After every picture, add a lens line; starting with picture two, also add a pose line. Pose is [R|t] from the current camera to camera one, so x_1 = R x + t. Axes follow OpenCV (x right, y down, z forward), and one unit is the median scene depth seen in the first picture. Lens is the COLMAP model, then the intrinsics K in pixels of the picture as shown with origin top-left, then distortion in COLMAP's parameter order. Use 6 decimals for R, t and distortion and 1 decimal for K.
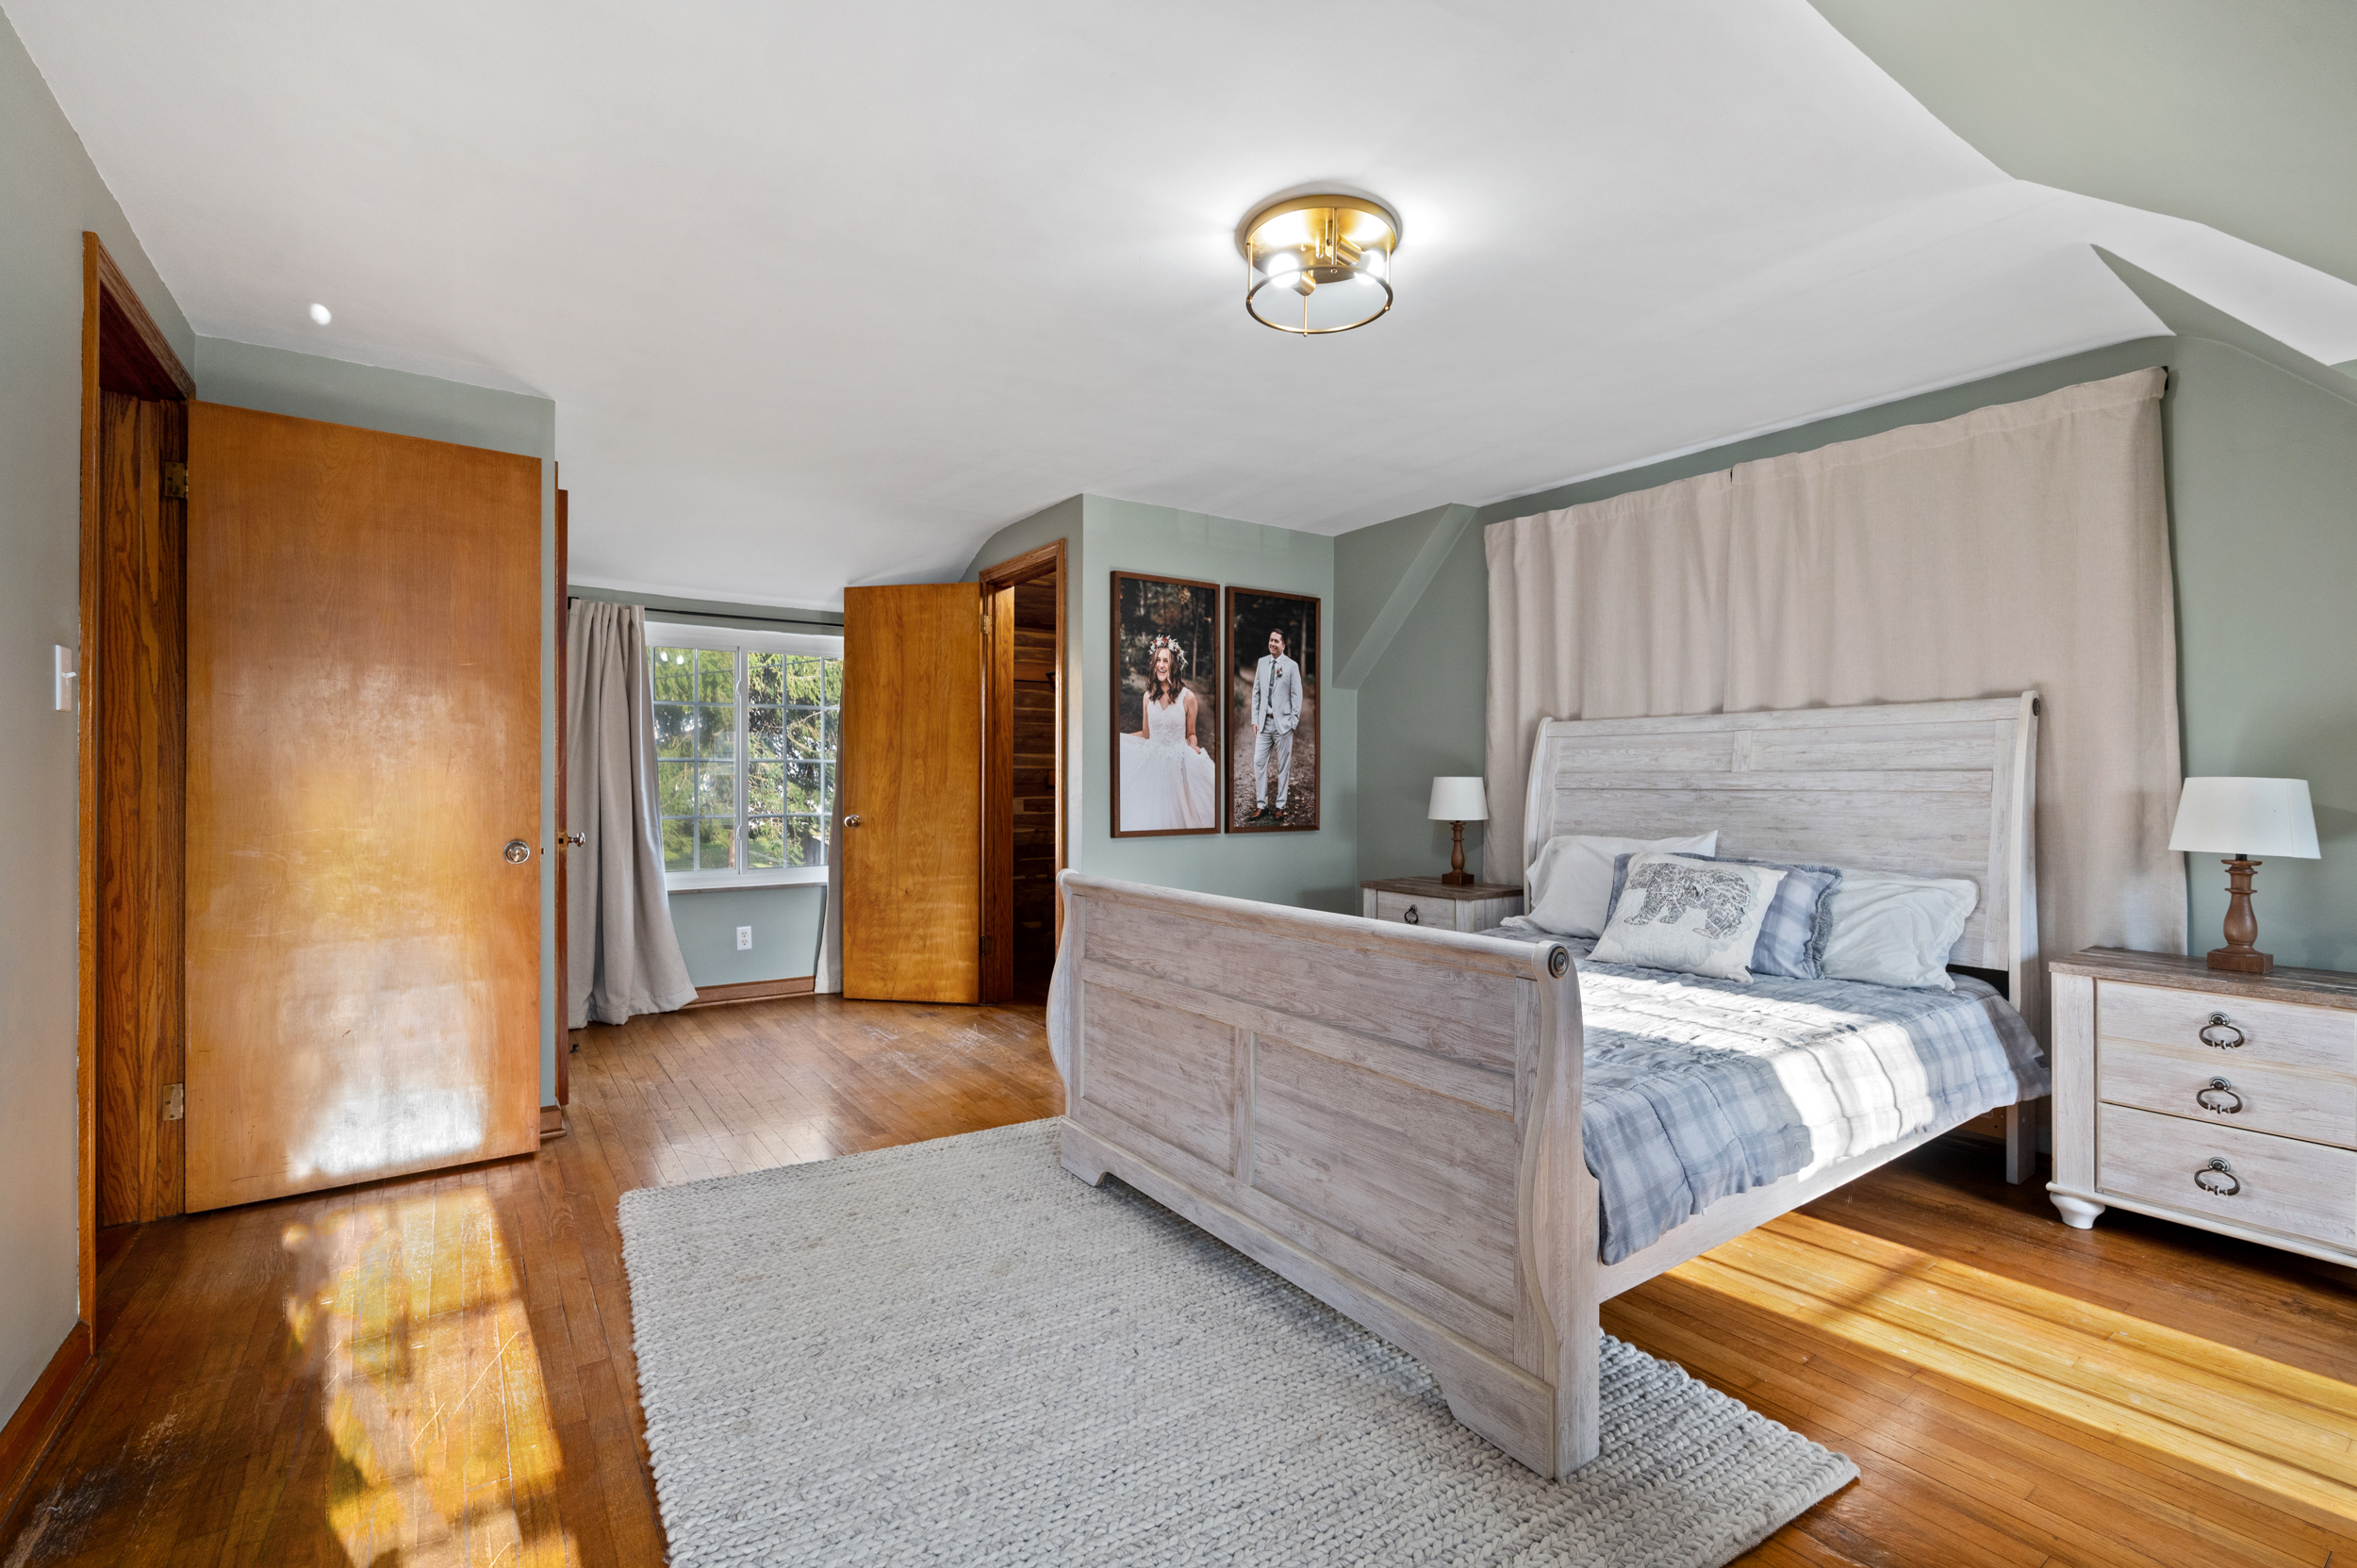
lens RADIAL K [[1029.5, 0, 1178.5], [0, 1029.5, 784.0], [0, 0, 1]] dist [-0.001625, -0.000343]
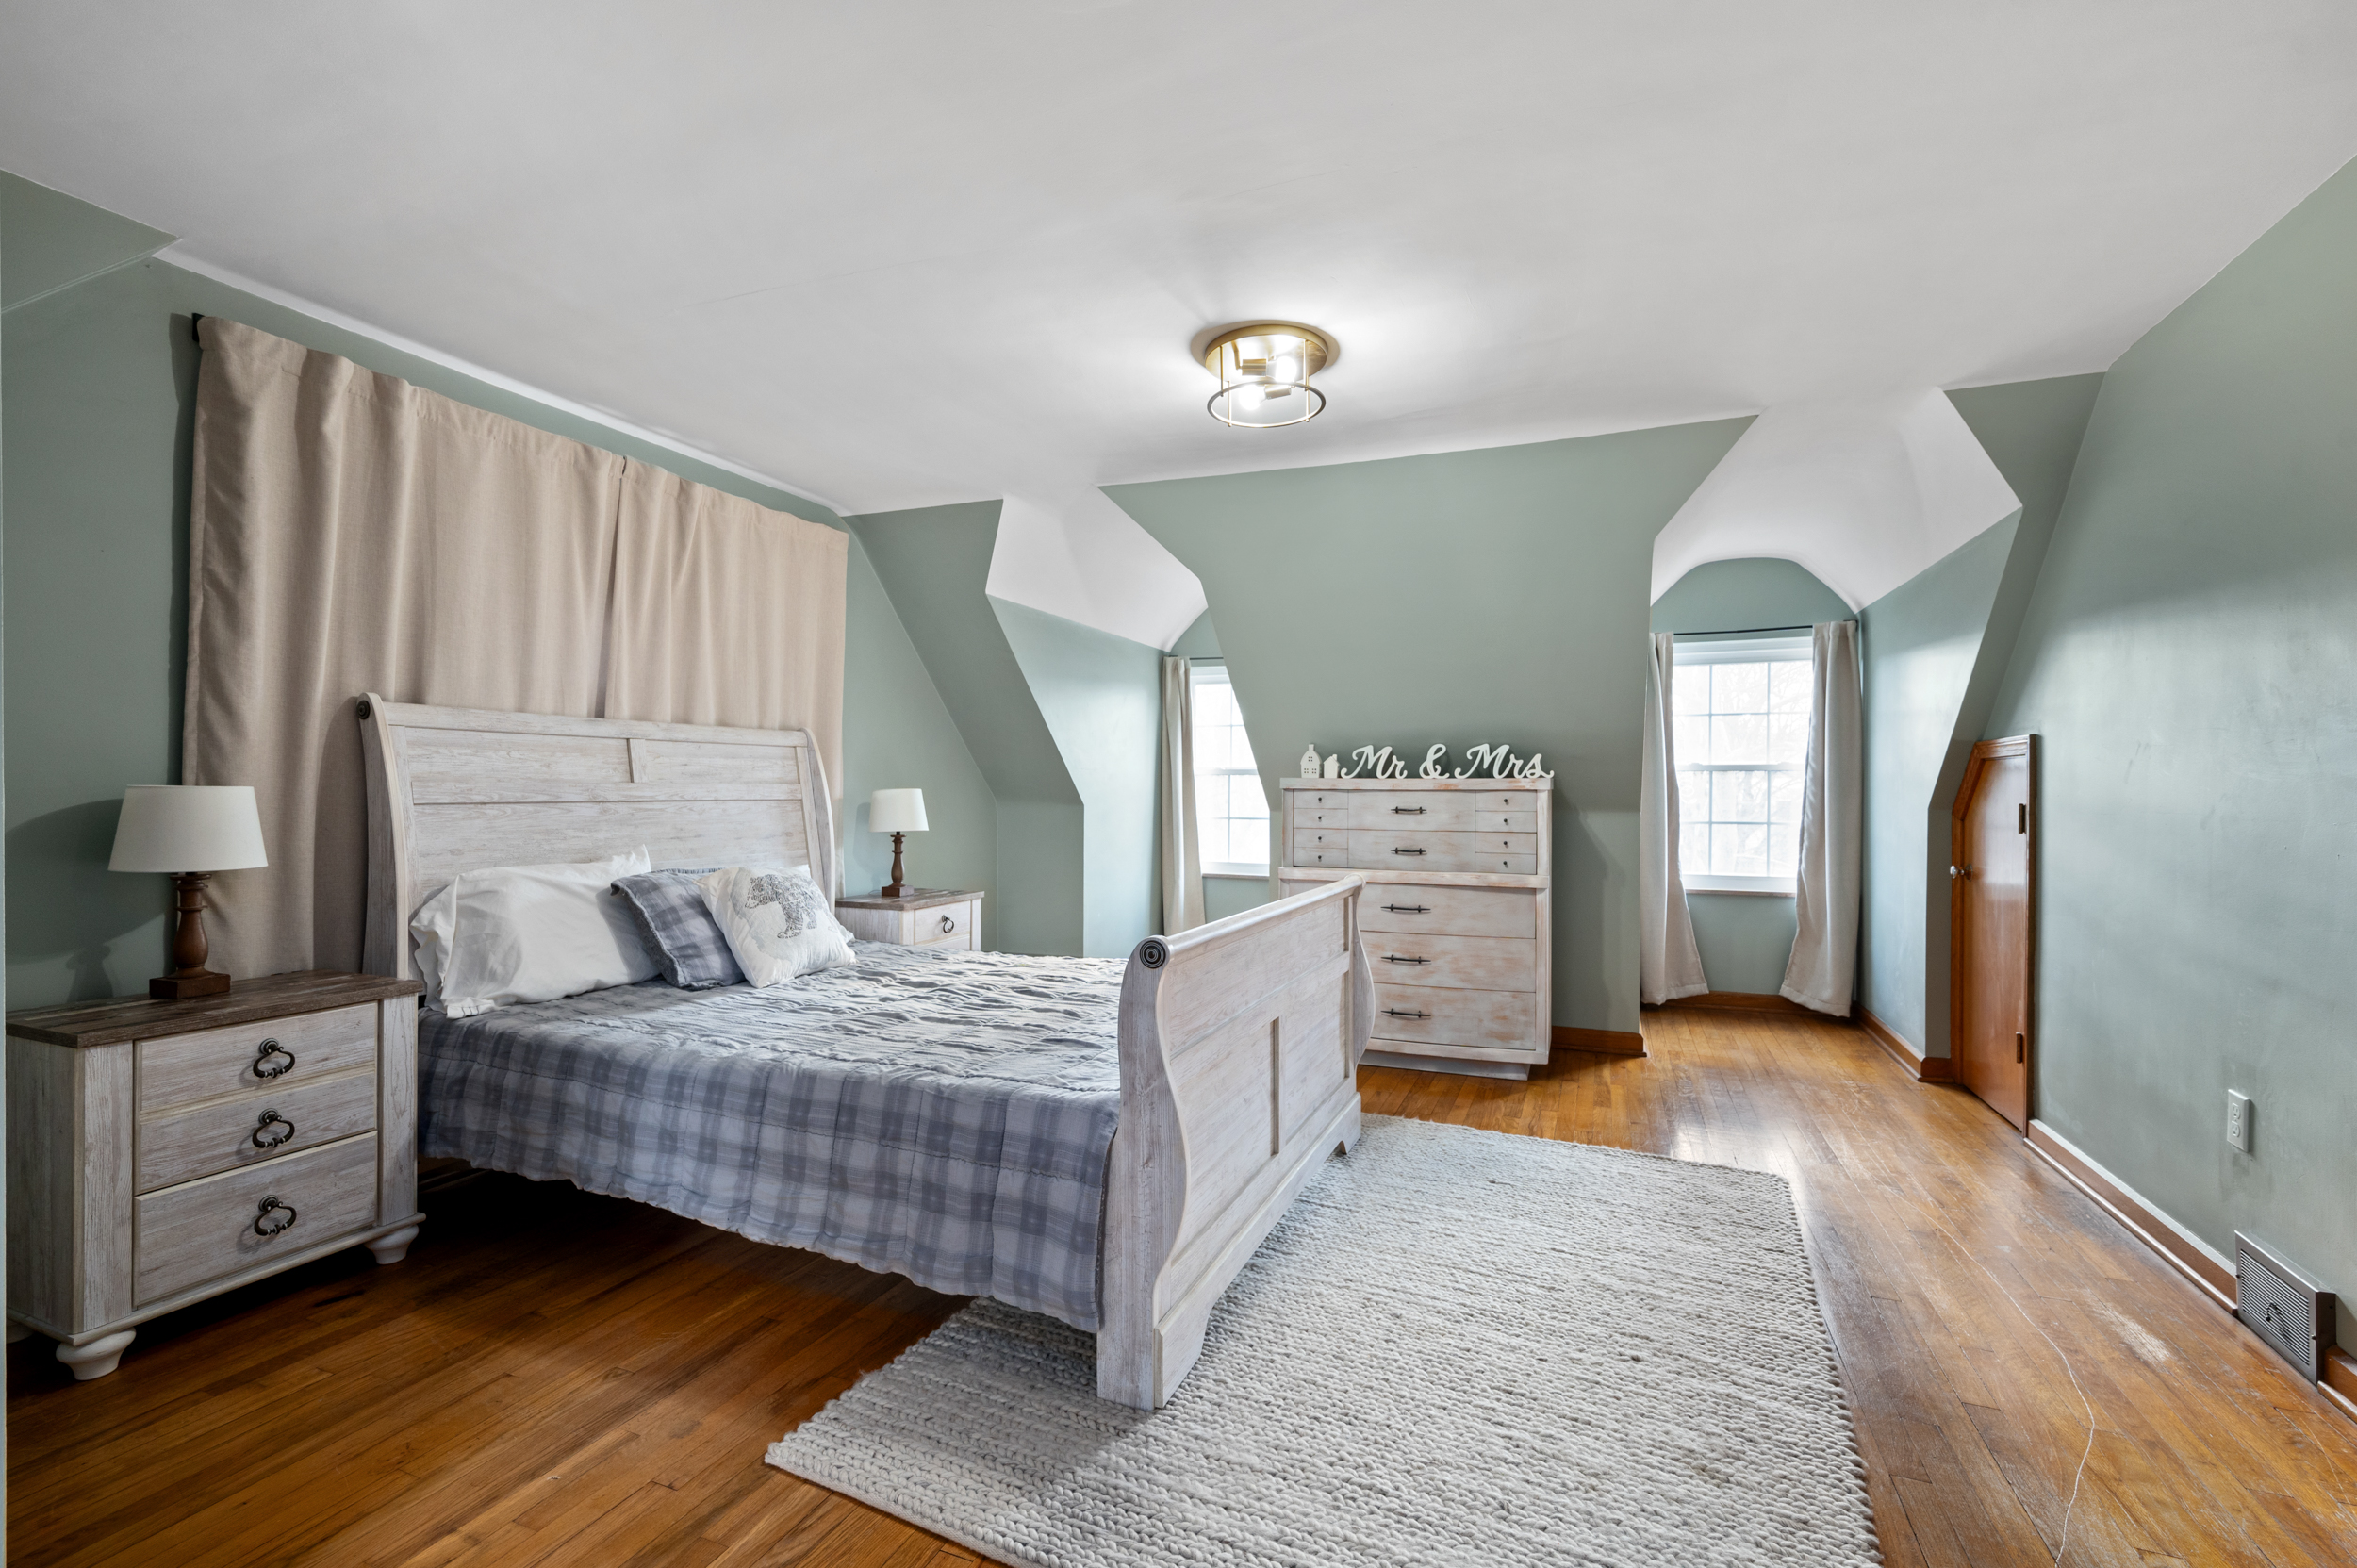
lens RADIAL K [[1029.5, 0, 1178.5], [0, 1029.5, 784.0], [0, 0, 1]] dist [-0.001625, -0.000343]
pose [[-0.531555, -0.001467, 0.847023, -0.502921], [-0.002779, 0.999996, -0.000012, -0.011039], [-0.847019, -0.002361, -0.531557, 1.022334]]
